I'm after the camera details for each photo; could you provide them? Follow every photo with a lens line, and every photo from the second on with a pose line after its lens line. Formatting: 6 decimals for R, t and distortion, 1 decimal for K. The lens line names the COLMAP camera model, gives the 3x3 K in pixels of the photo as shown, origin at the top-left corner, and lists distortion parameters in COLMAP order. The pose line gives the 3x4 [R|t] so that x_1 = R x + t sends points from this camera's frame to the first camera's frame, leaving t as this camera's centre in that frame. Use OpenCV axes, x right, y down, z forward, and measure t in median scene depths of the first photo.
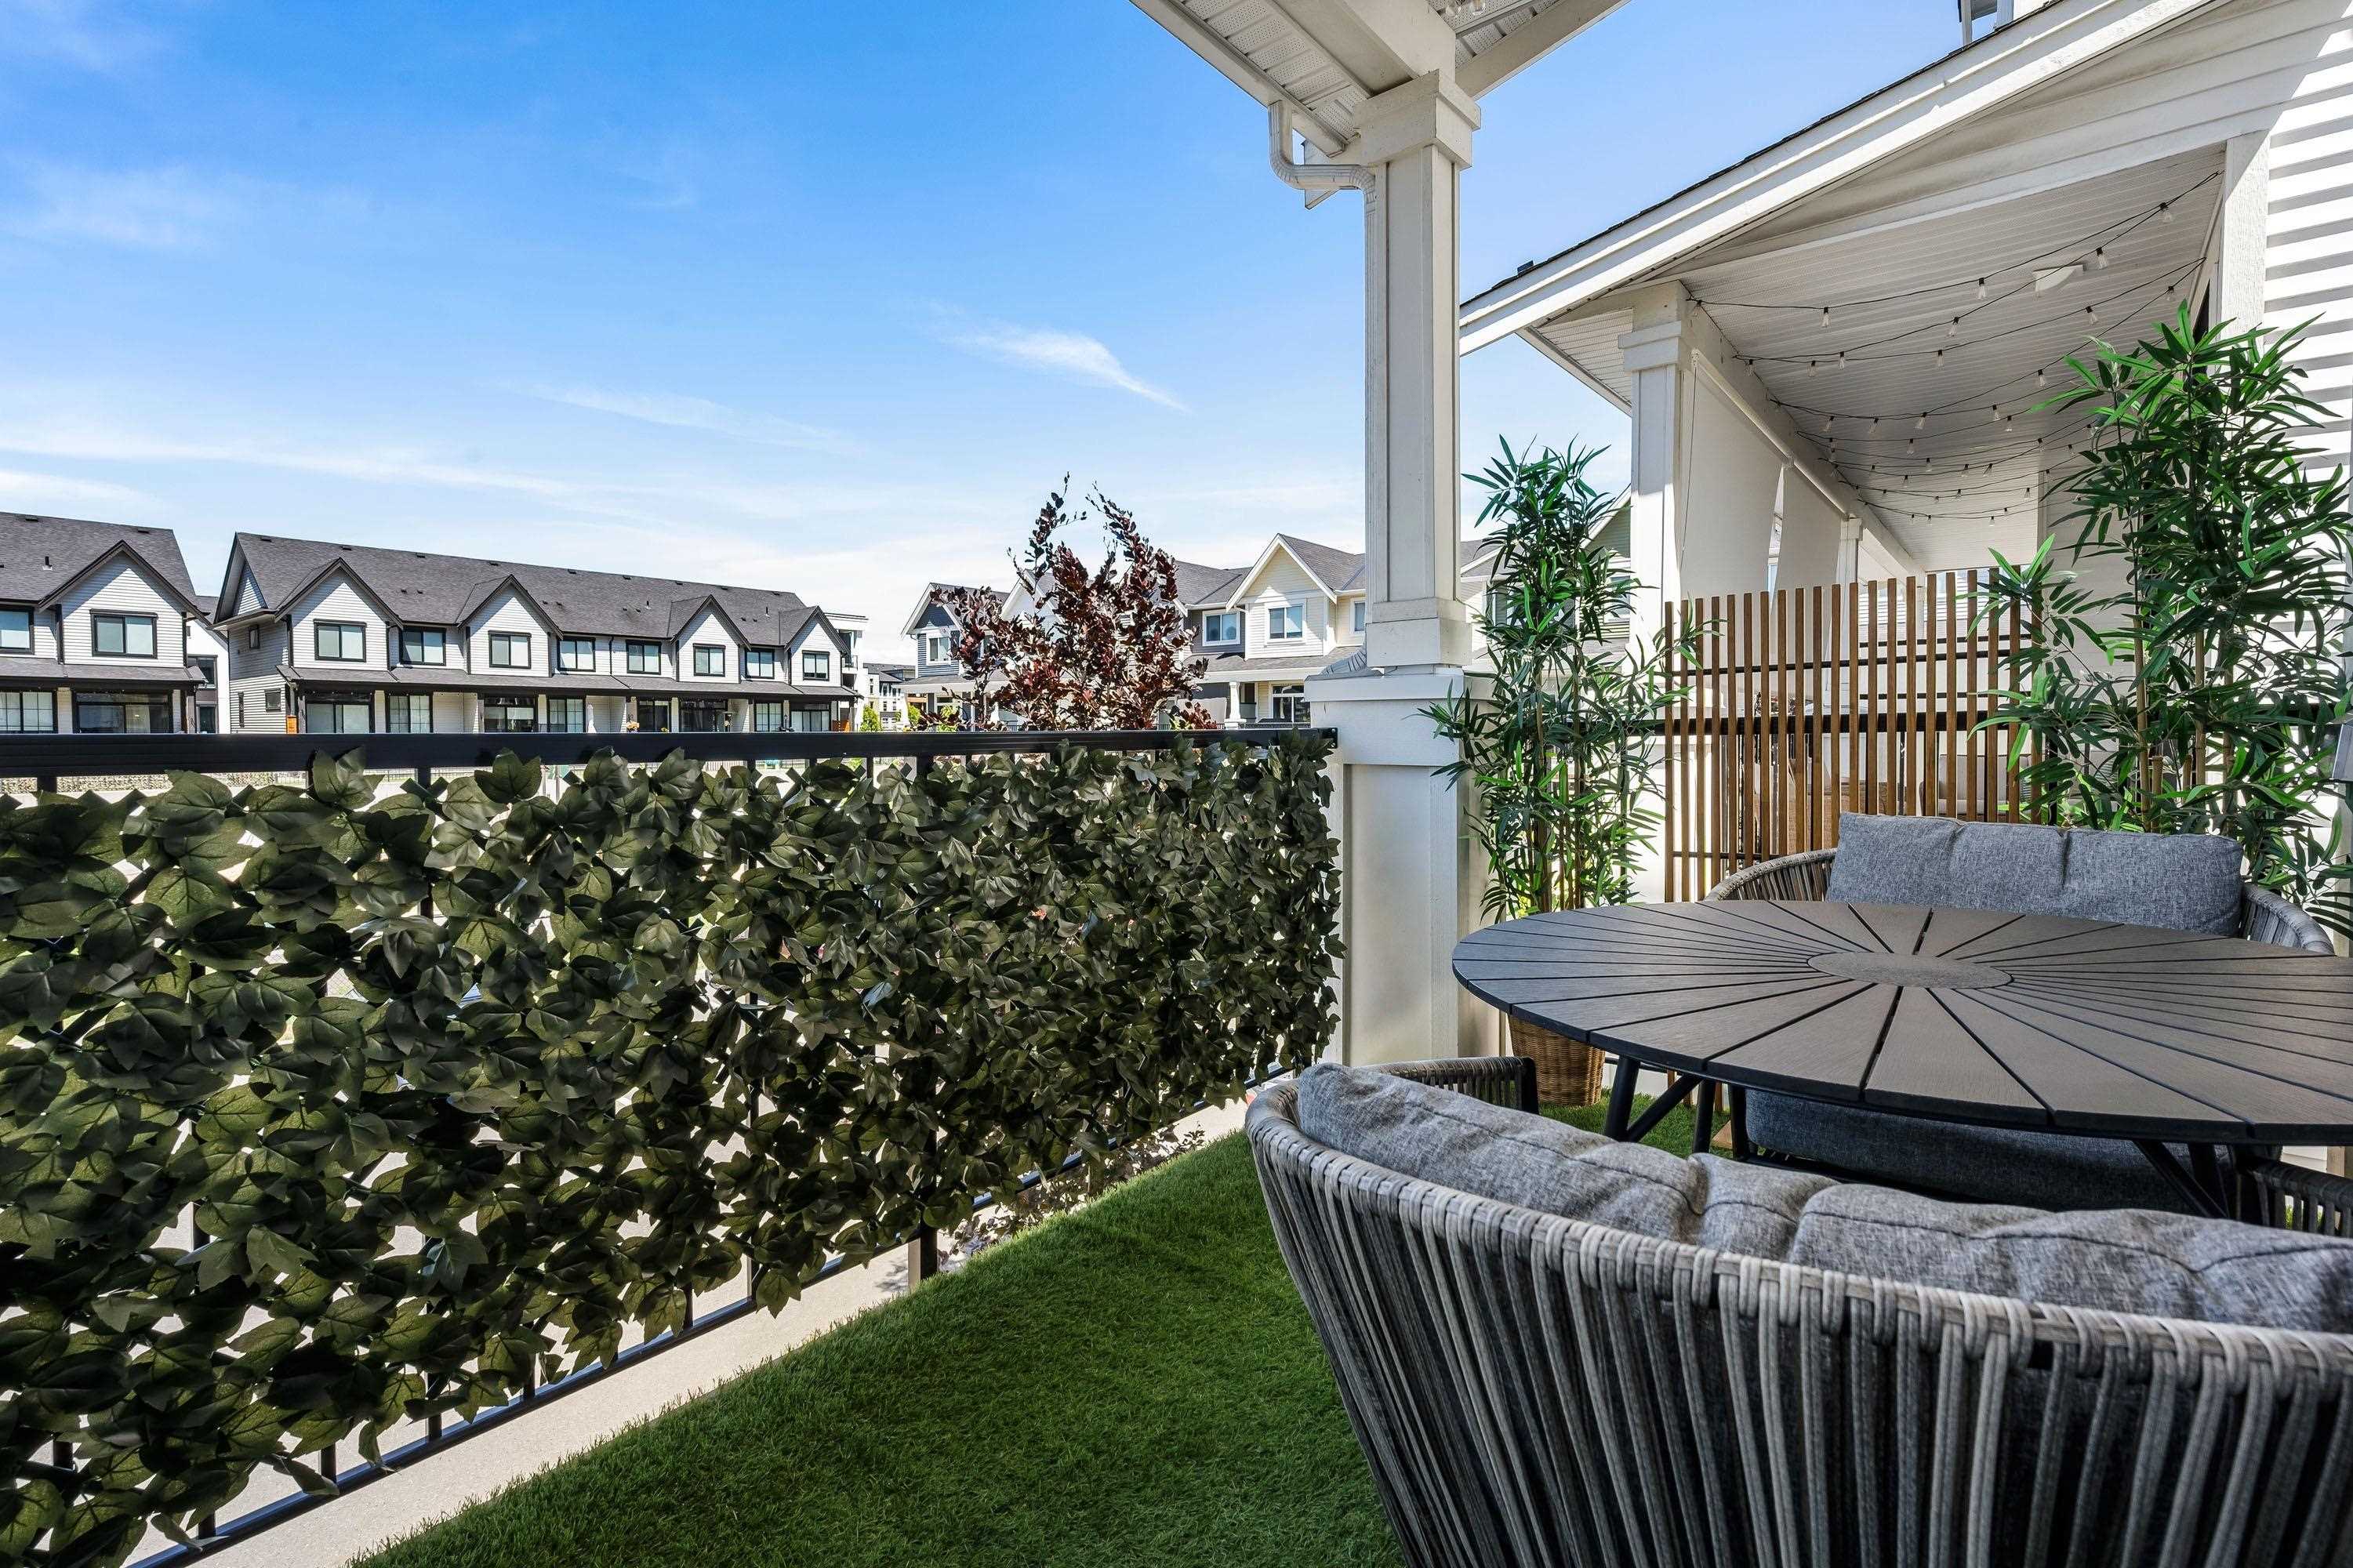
lens RADIAL K [[1061.4, 0, 1176.1], [0, 1061.4, 767.9], [0, 0, 1]] dist [0.002264, 0.000361]
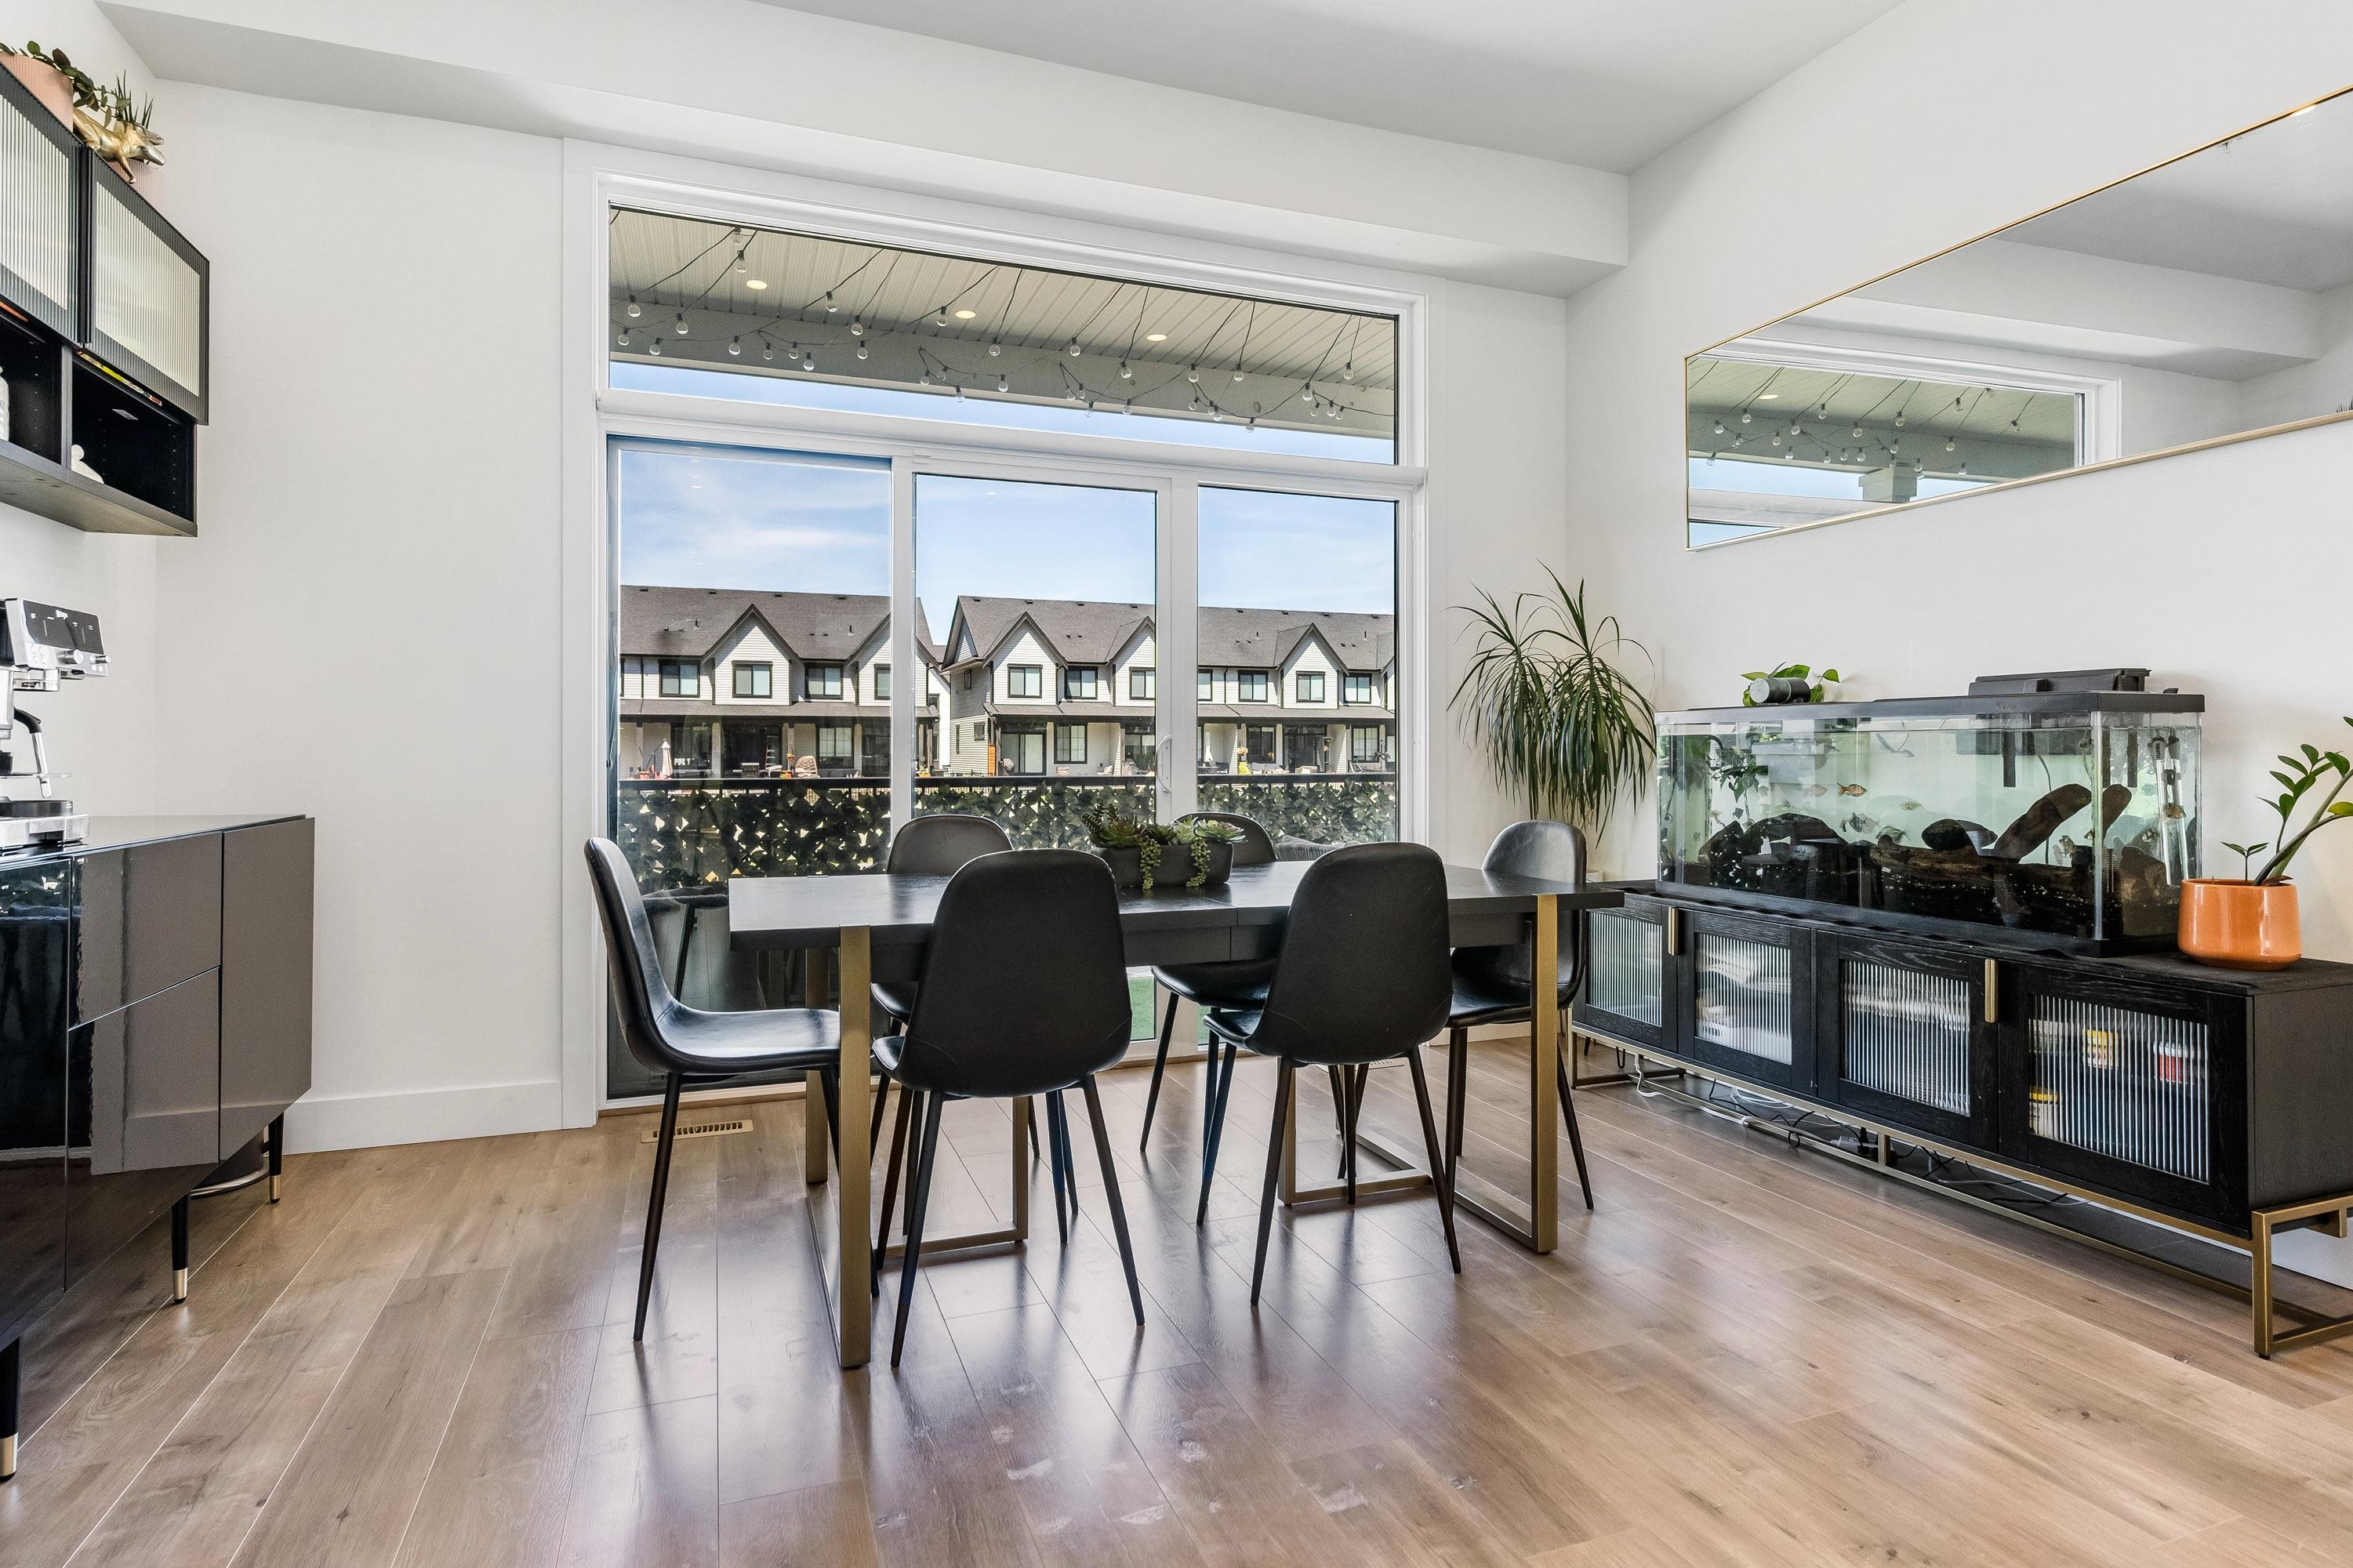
lens RADIAL K [[1236.4, 0, 1177.8], [0, 1236.4, 754.8], [0, 0, 1]] dist [0.021893, -0.000242]
pose [[0.862816, -0.000567, -0.505517, 0.057562], [-0.016474, 0.999437, -0.029240, 0.000749], [0.505249, 0.033557, 0.862321, -0.097732]]
